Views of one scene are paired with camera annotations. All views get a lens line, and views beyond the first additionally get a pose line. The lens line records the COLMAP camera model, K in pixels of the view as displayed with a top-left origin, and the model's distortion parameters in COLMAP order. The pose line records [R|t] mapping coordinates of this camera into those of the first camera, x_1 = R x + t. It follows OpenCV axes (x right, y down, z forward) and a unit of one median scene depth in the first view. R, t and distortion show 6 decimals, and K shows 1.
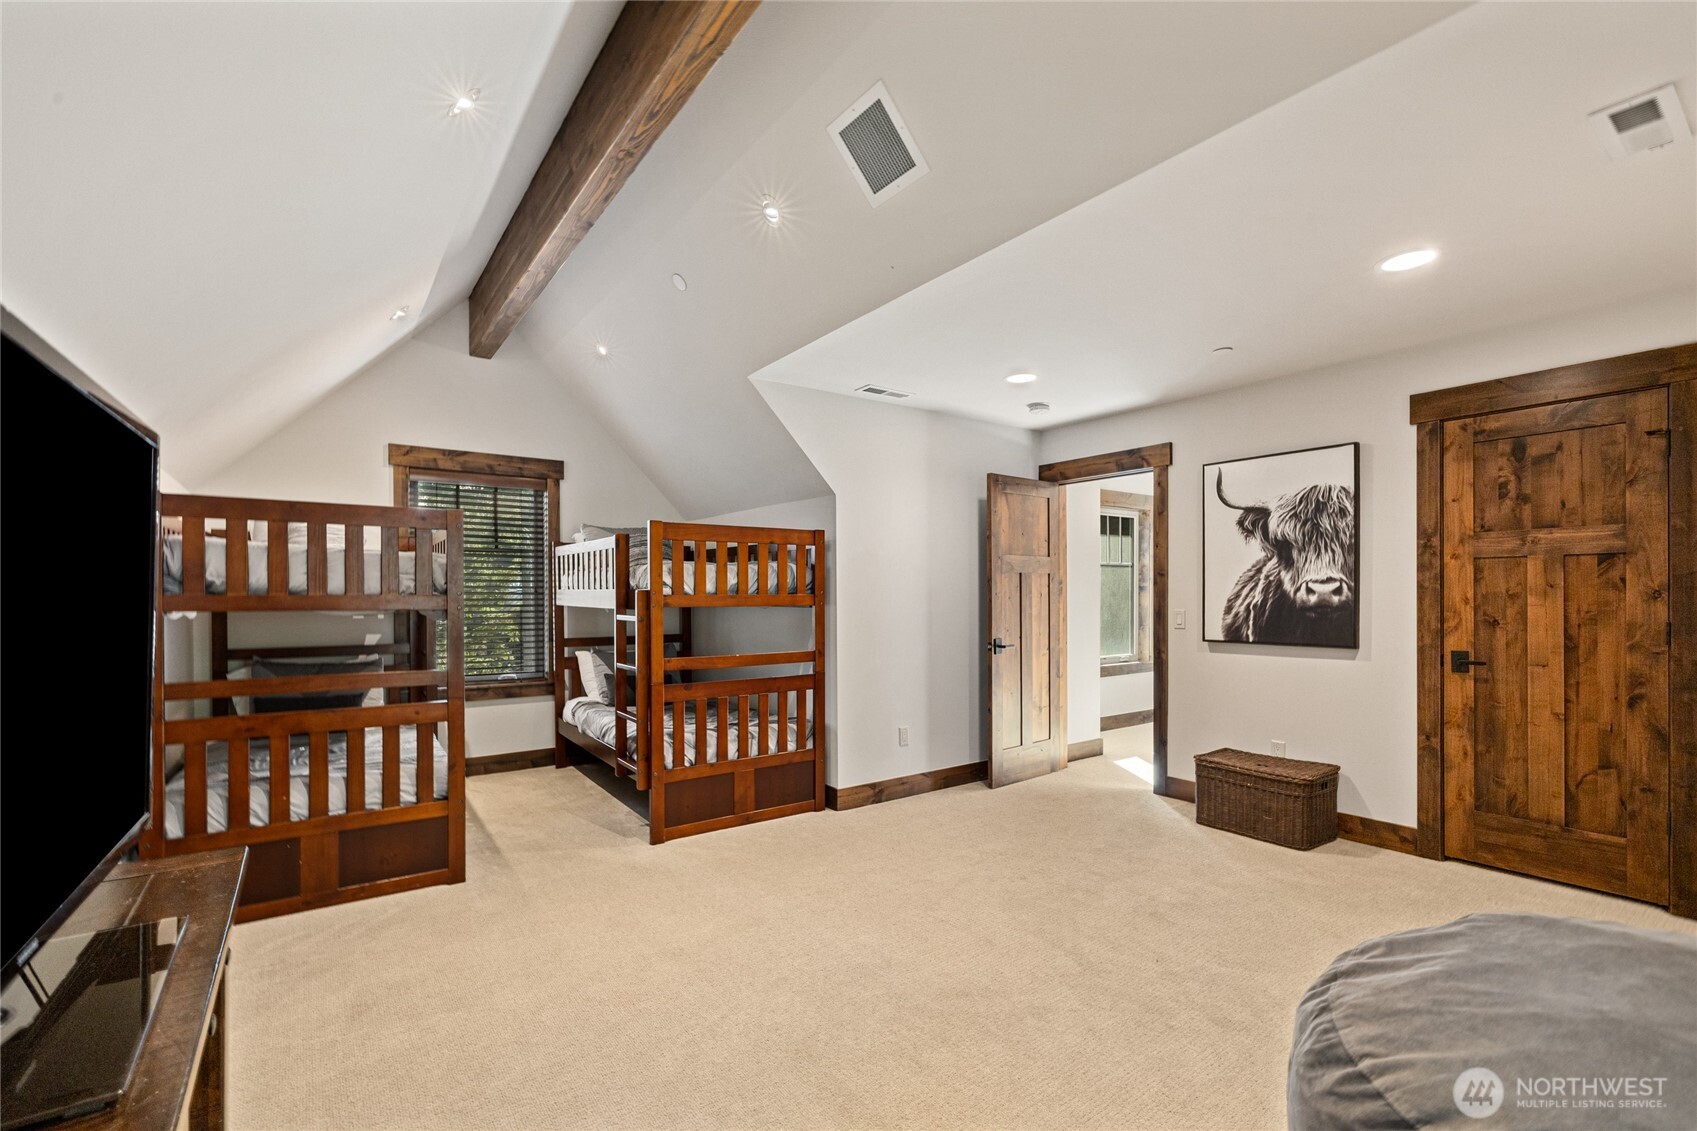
lens RADIAL K [[744.2, 0, 848.9], [0, 744.2, 595.6], [0, 0, 1]] dist [0.000001, -0.000007]
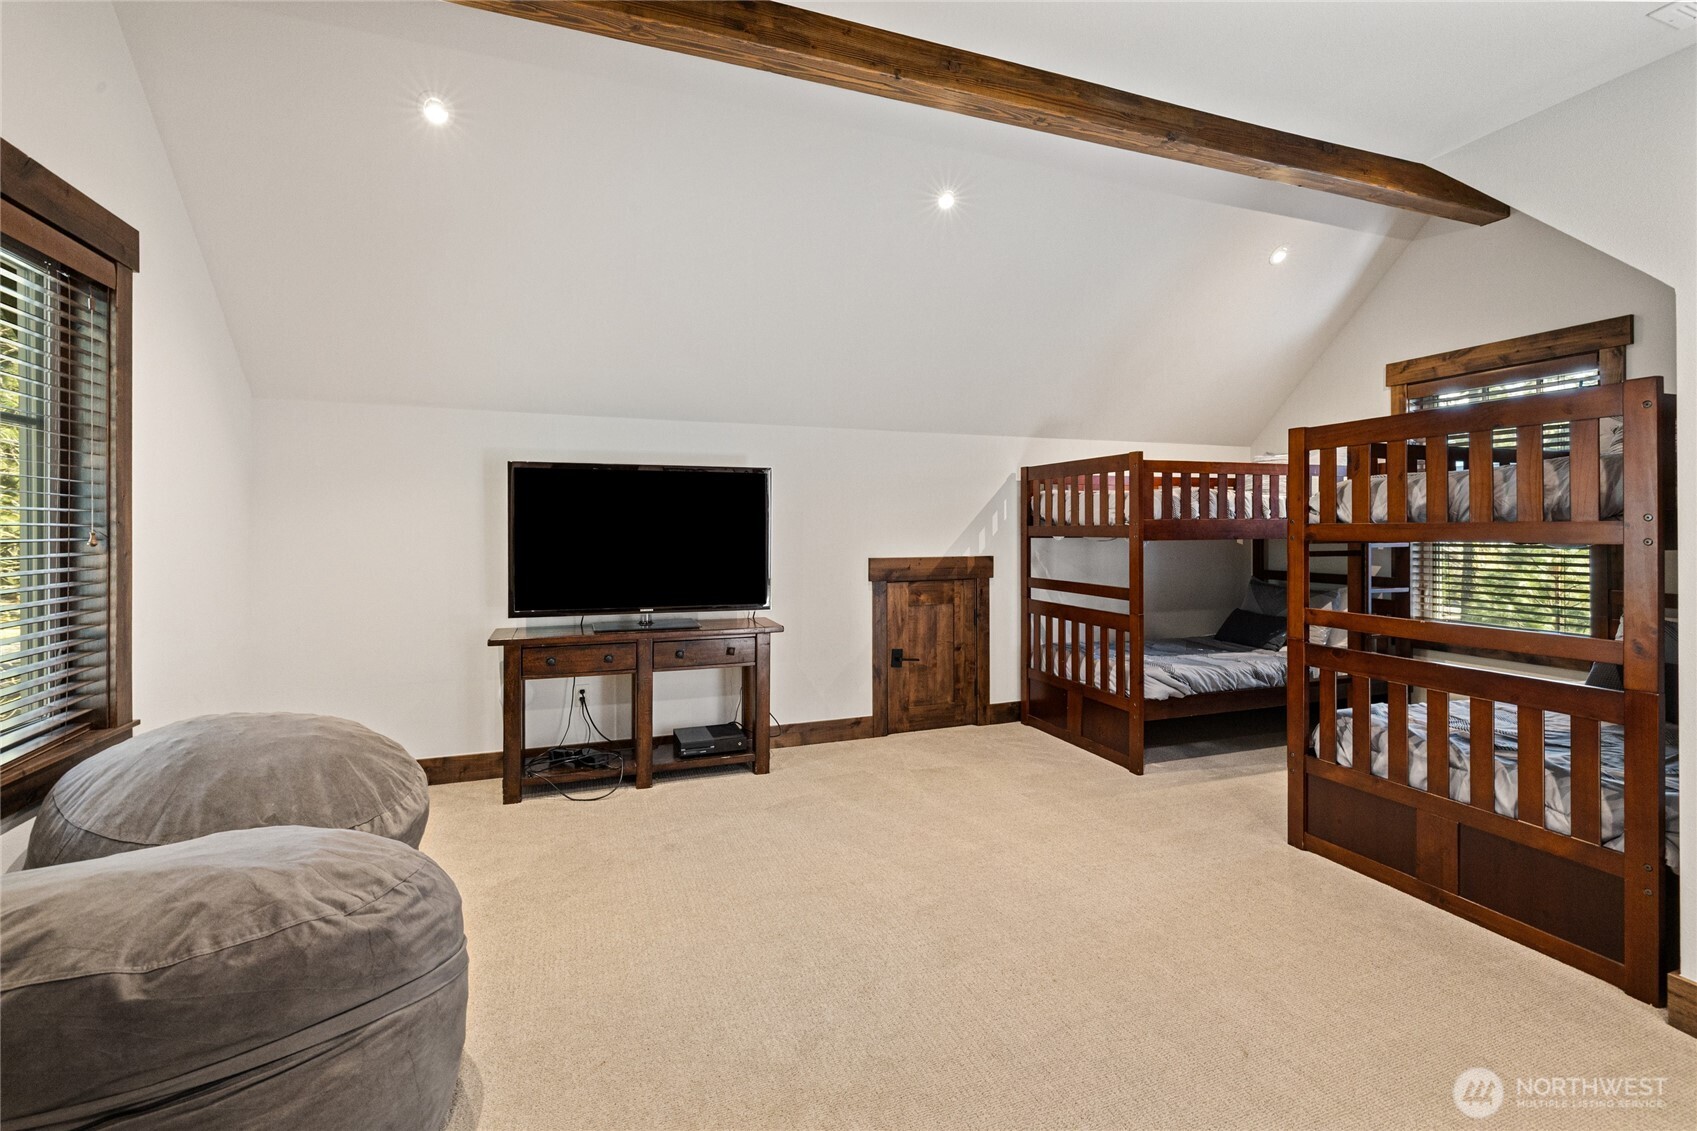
lens RADIAL K [[746.8, 0, 849.3], [0, 746.8, 527.0], [0, 0, 1]] dist [-0.000189, -0.000080]
pose [[-0.269589, 0.001216, -0.962975, 0.571427], [0.000377, 0.999999, 0.001157, 0.001322], [0.962975, -0.000051, -0.269589, 0.708328]]
